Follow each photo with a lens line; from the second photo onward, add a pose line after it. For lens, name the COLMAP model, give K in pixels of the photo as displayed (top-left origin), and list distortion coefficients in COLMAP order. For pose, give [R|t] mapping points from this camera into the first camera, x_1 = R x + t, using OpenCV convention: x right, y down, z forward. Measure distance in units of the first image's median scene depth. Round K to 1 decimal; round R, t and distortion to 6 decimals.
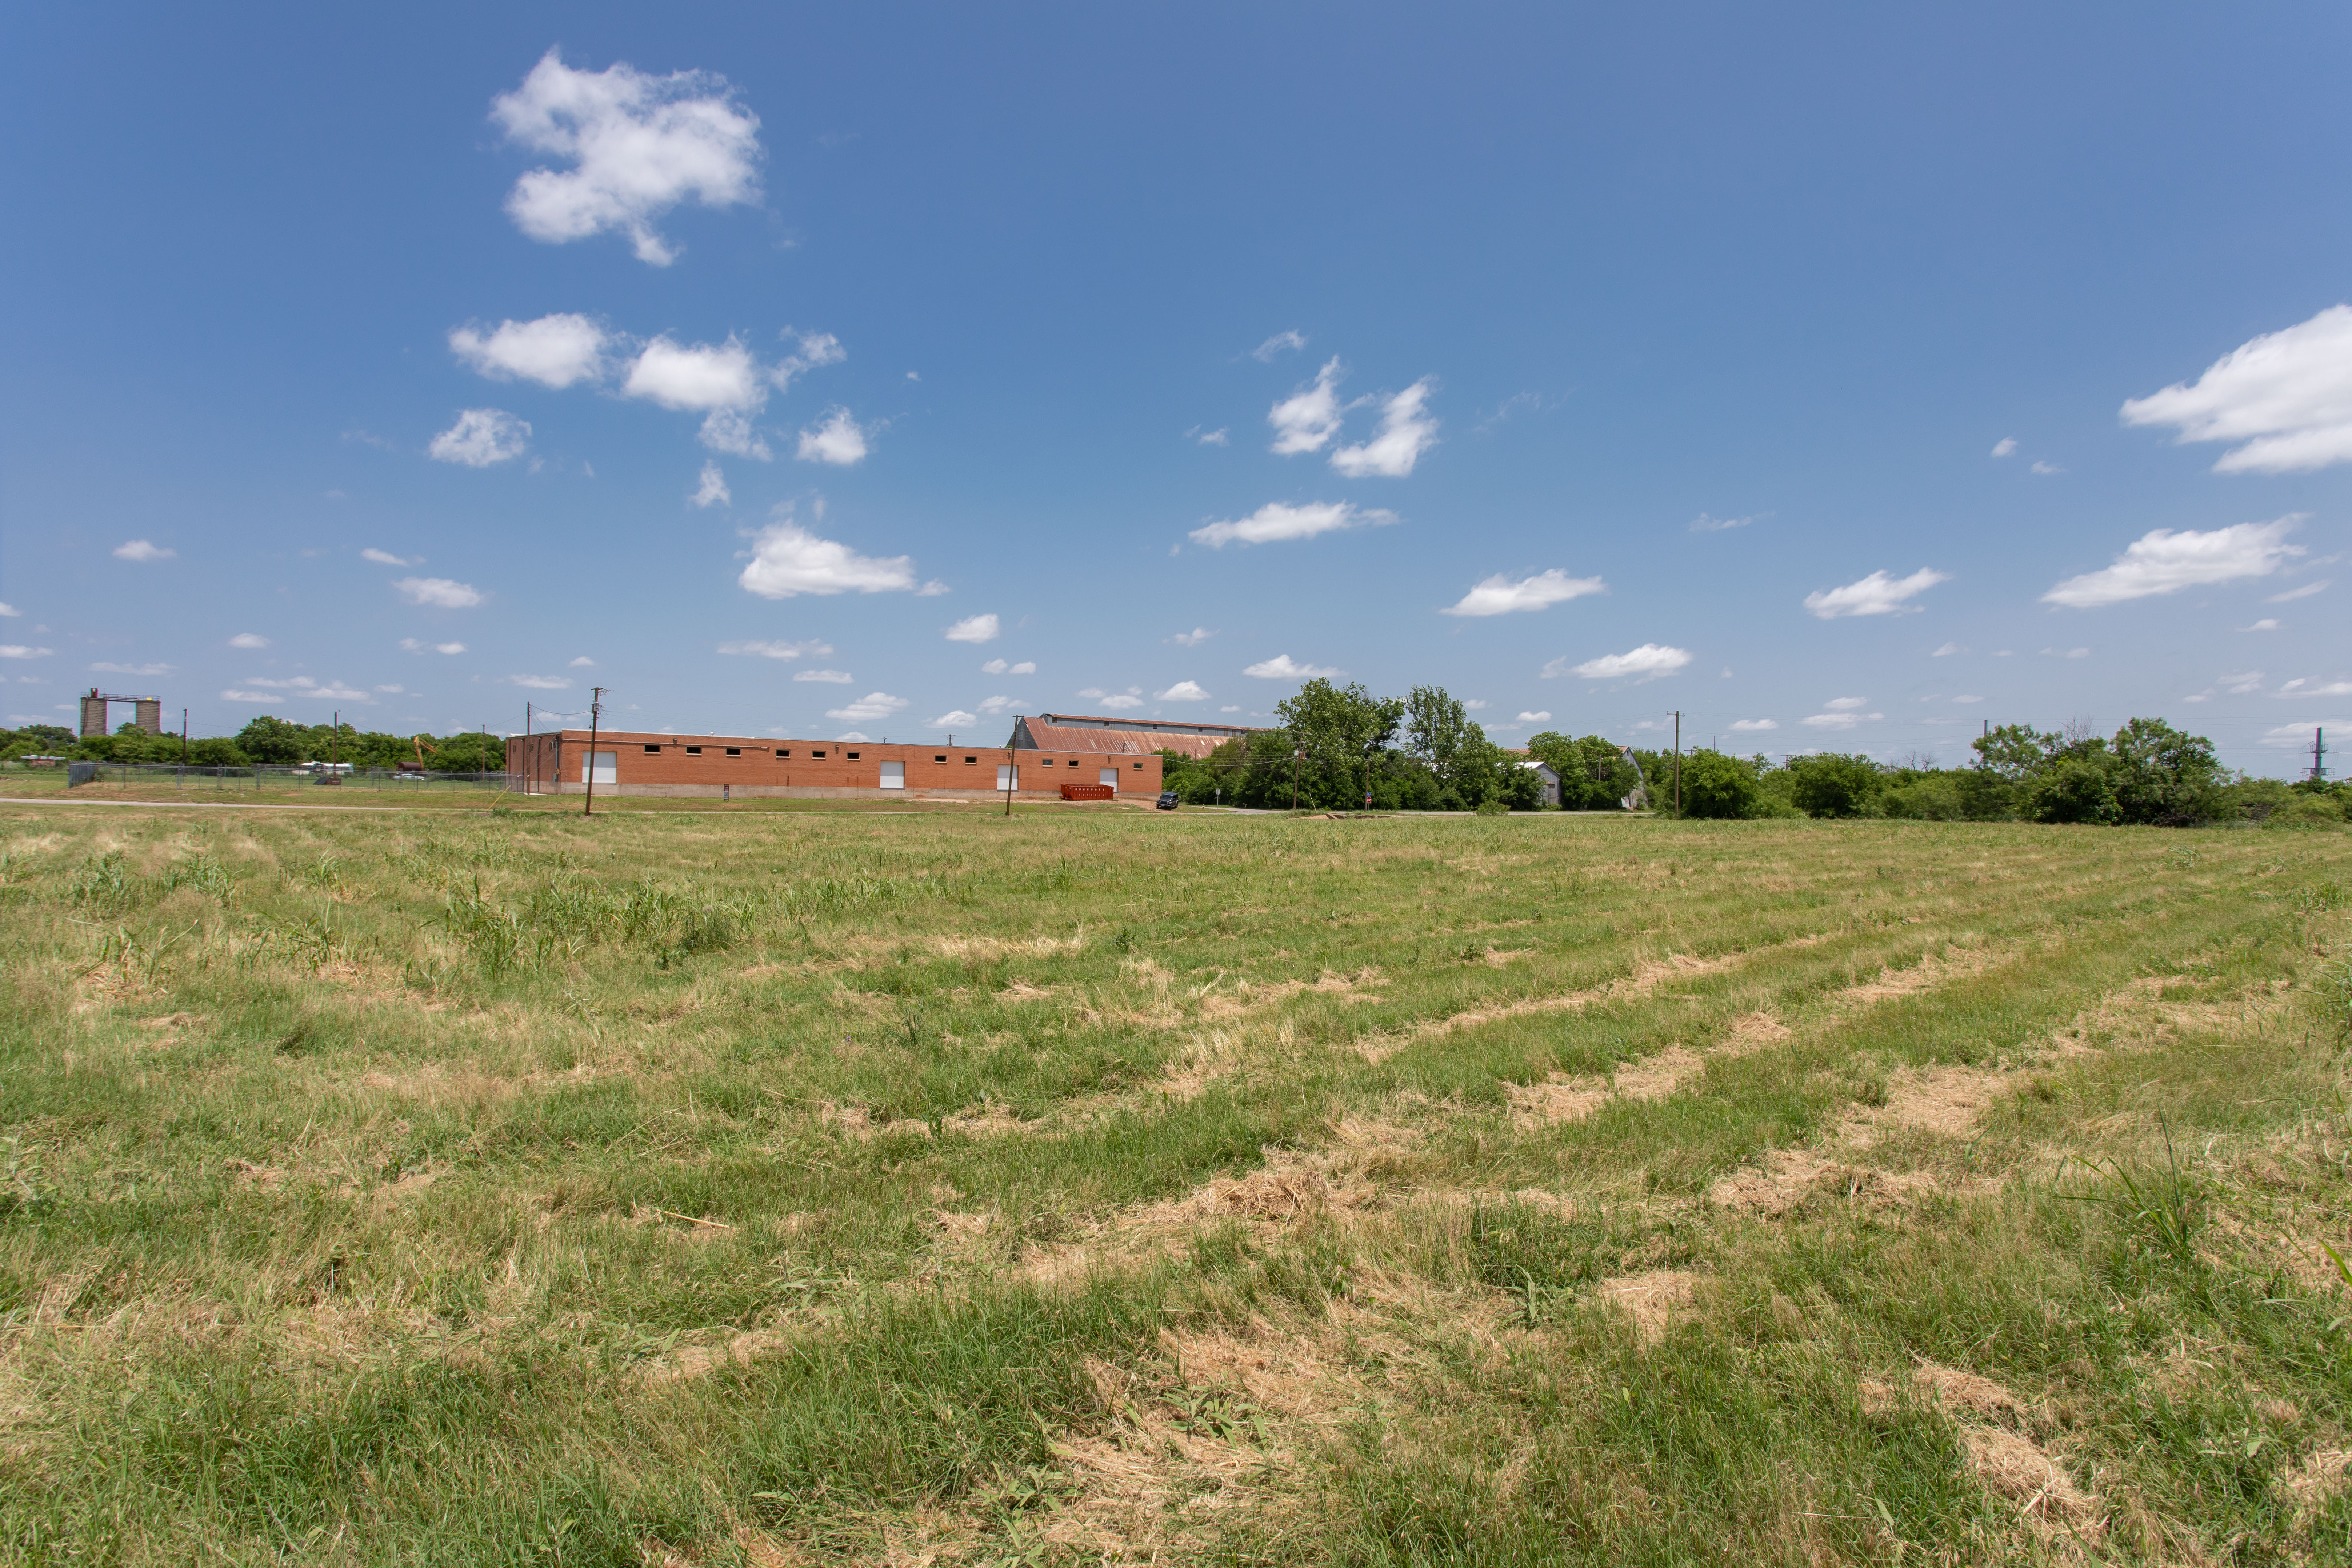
lens RADIAL K [[1184.1, 0, 1173.7], [0, 1184.1, 774.4], [0, 0, 1]] dist [0.011512, 0.007472]
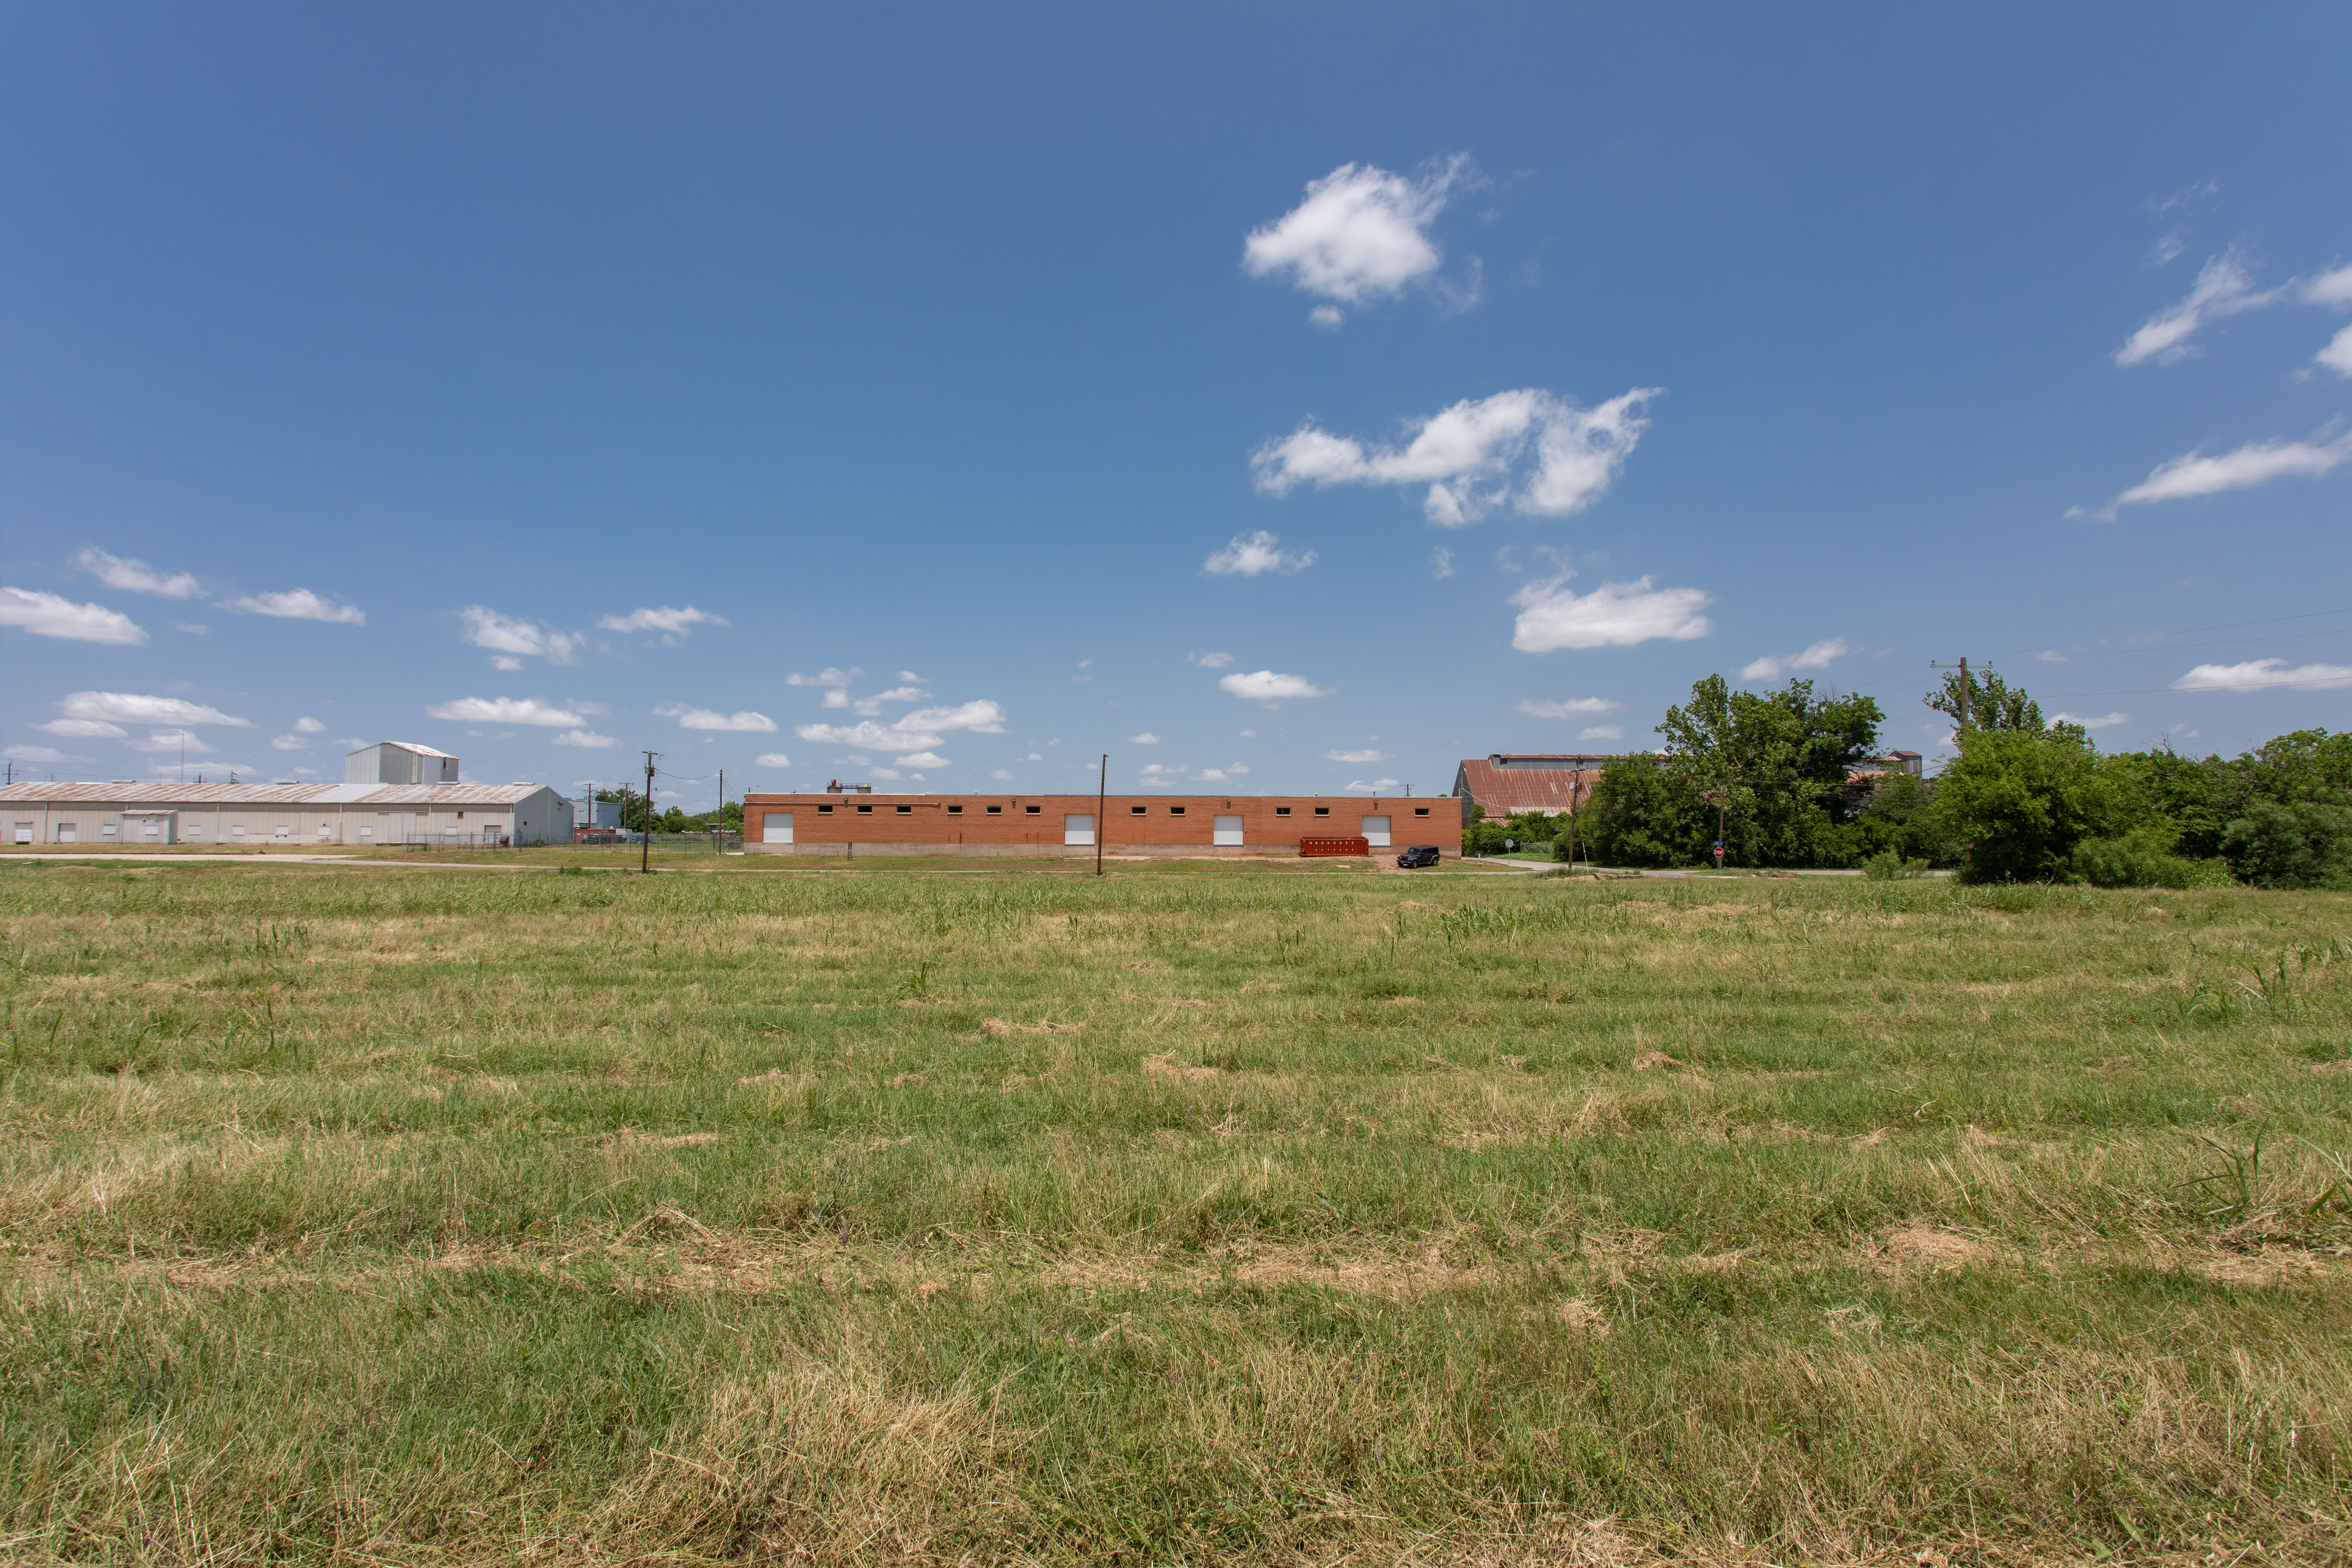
lens RADIAL K [[1186.4, 0, 1176.0], [0, 1186.4, 784.0], [0, 0, 1]] dist [0.005864, 0.009695]
pose [[0.792018, -0.044753, -0.608856, 0.368942], [0.018662, 0.998618, -0.049126, 0.011334], [0.610213, 0.027546, 0.791758, 0.324993]]
